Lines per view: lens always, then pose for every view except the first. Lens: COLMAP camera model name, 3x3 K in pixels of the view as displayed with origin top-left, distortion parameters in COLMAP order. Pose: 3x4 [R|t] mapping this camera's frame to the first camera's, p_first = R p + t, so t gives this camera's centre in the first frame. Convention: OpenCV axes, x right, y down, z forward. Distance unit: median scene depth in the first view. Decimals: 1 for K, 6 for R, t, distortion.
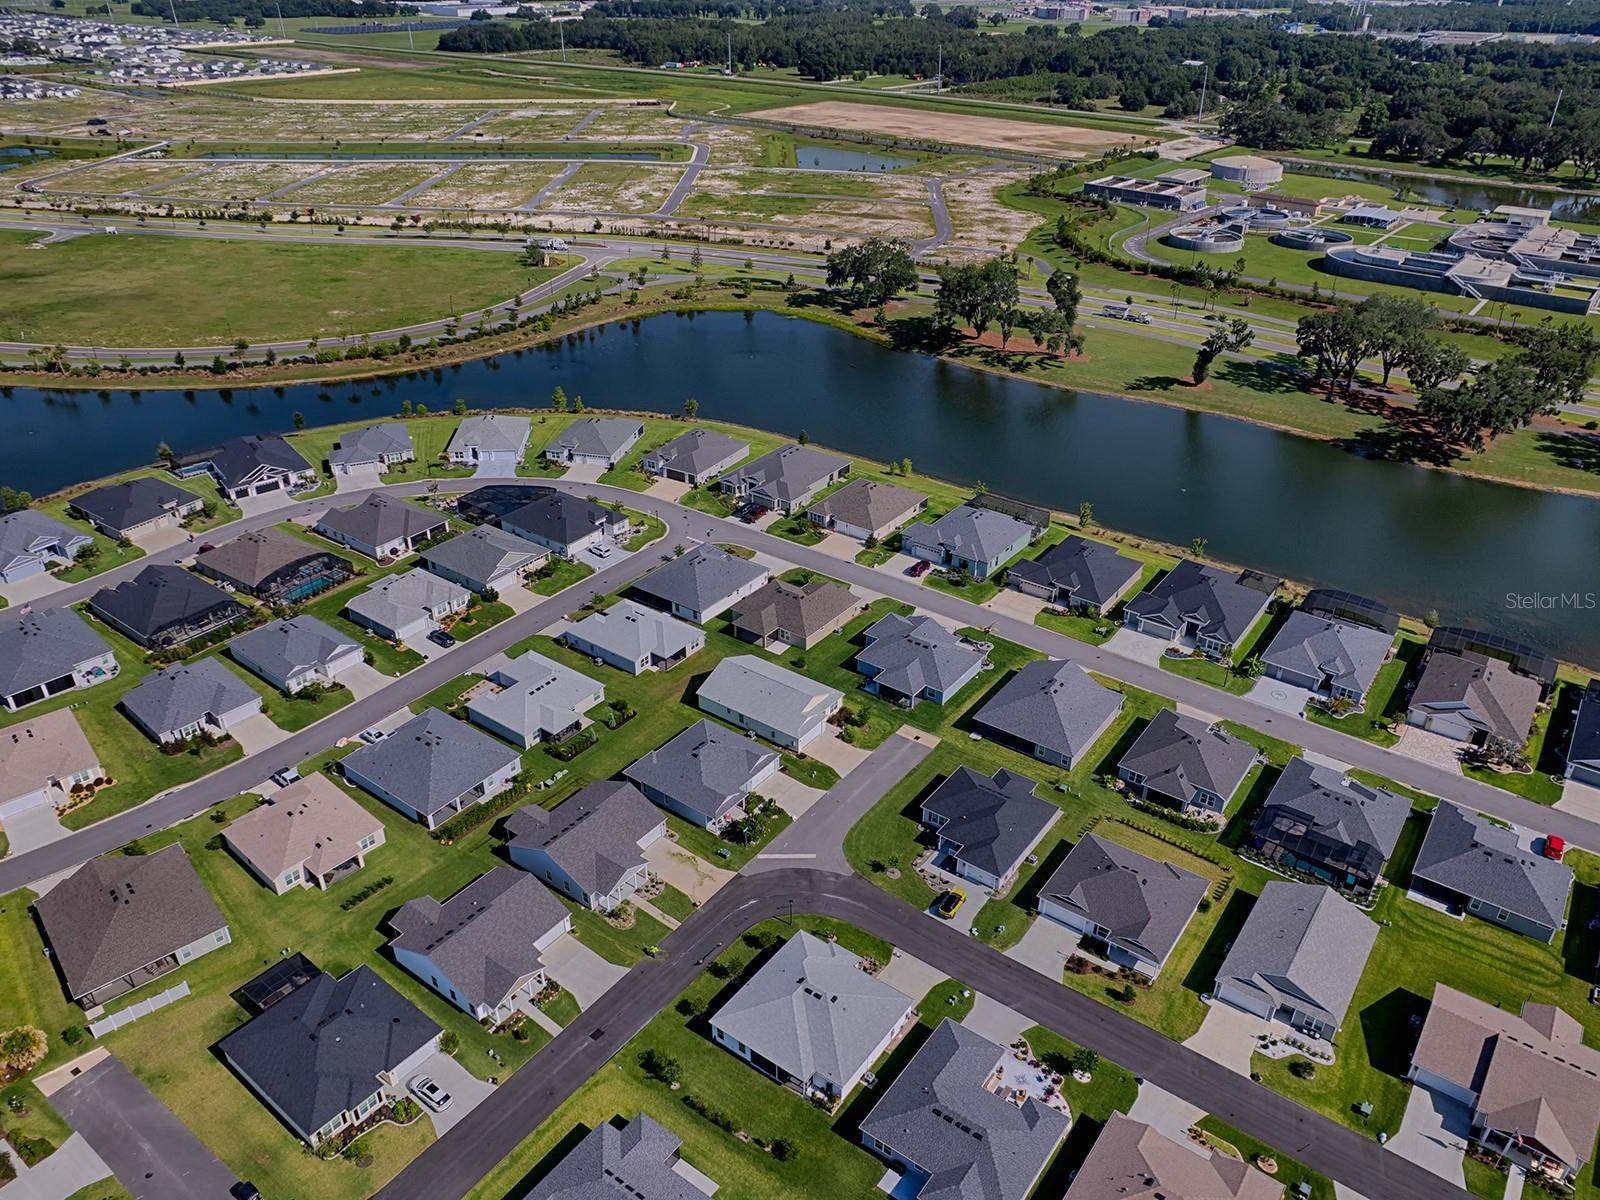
lens RADIAL K [[1156.5, 0, 807.9], [0, 1156.5, 612.4], [0, 0, 1]] dist [-0.073391, 0.060090]
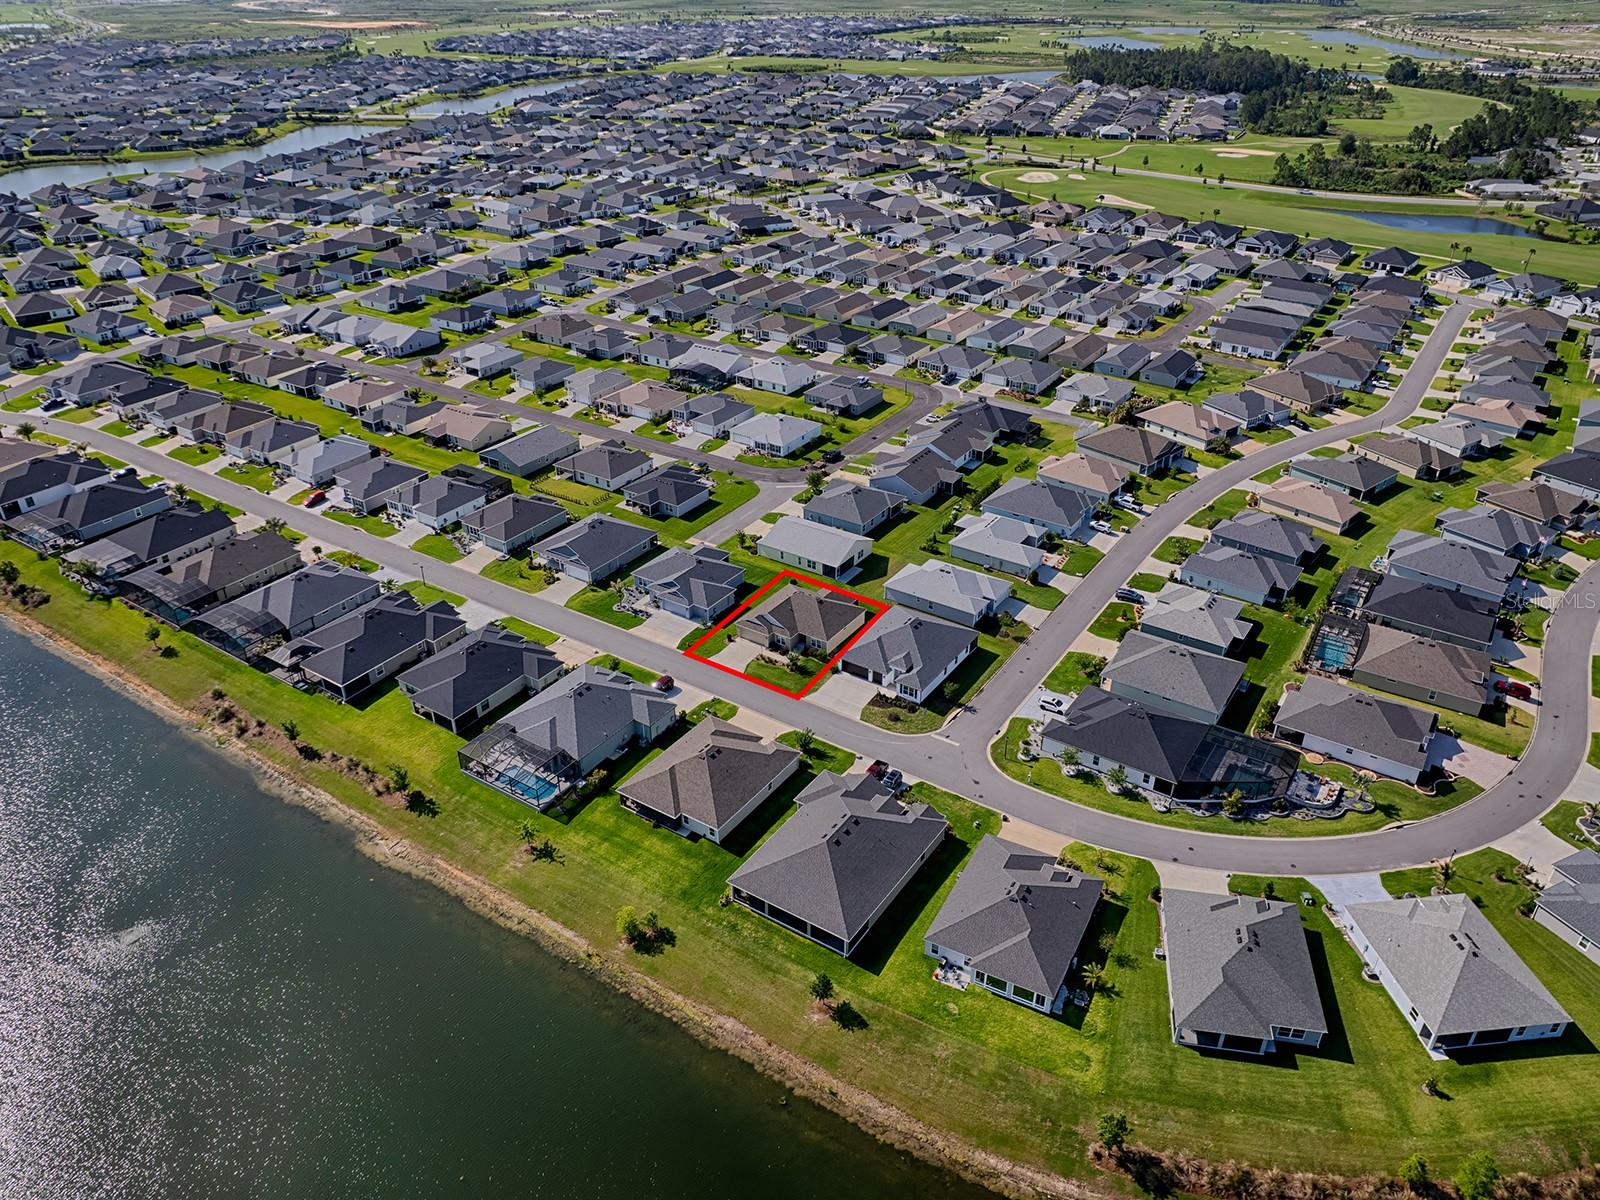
lens RADIAL K [[1156.5, 0, 806.4], [0, 1156.5, 603.6], [0, 0, 1]] dist [-0.073391, 0.060090]
pose [[-0.998905, 0.013222, -0.044885, 0.025516], [-0.032712, 0.488570, 0.871911, -0.739264], [0.033458, 0.872425, -0.487602, 1.246016]]
